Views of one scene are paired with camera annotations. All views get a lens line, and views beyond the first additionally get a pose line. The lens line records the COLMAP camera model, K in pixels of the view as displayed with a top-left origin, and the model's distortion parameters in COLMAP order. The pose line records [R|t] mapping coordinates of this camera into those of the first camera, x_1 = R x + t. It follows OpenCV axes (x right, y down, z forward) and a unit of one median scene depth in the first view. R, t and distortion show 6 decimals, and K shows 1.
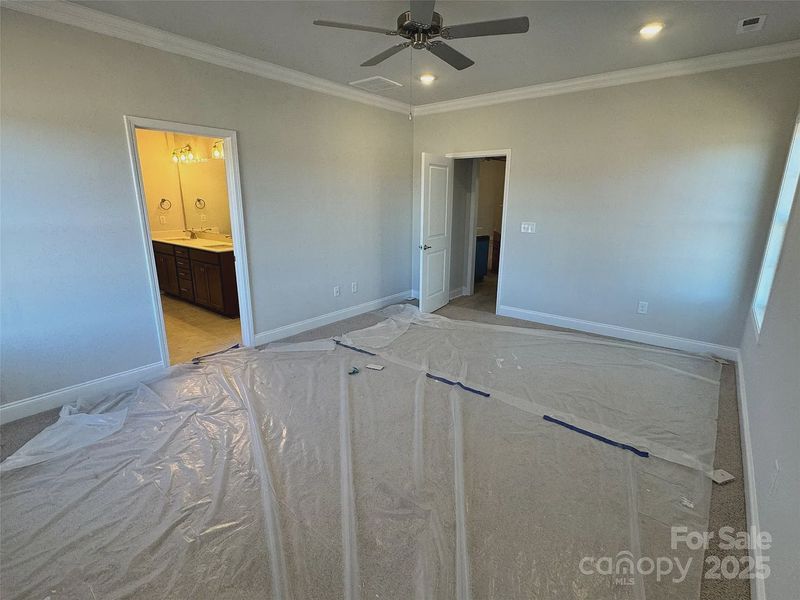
lens RADIAL K [[392.9, 0, 400.0], [0, 392.9, 300.0], [0, 0, 1]] dist [-0.002895, -0.000967]
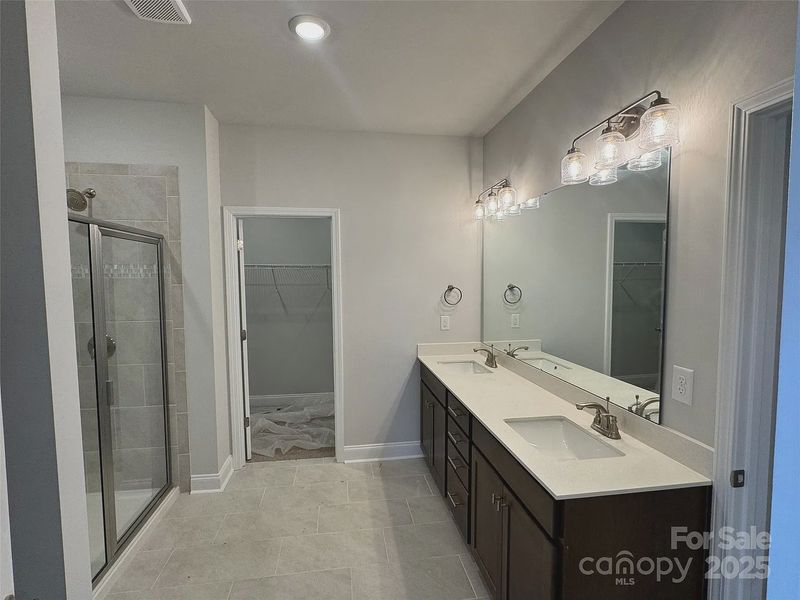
lens RADIAL K [[392.9, 0, 400.0], [0, 392.9, 300.0], [0, 0, 1]] dist [-0.002895, -0.000967]
pose [[0.742040, 0.033607, -0.669513, -0.295630], [-0.162231, 0.978057, -0.130710, -0.158248], [0.650429, 0.205608, 0.731209, 0.570623]]
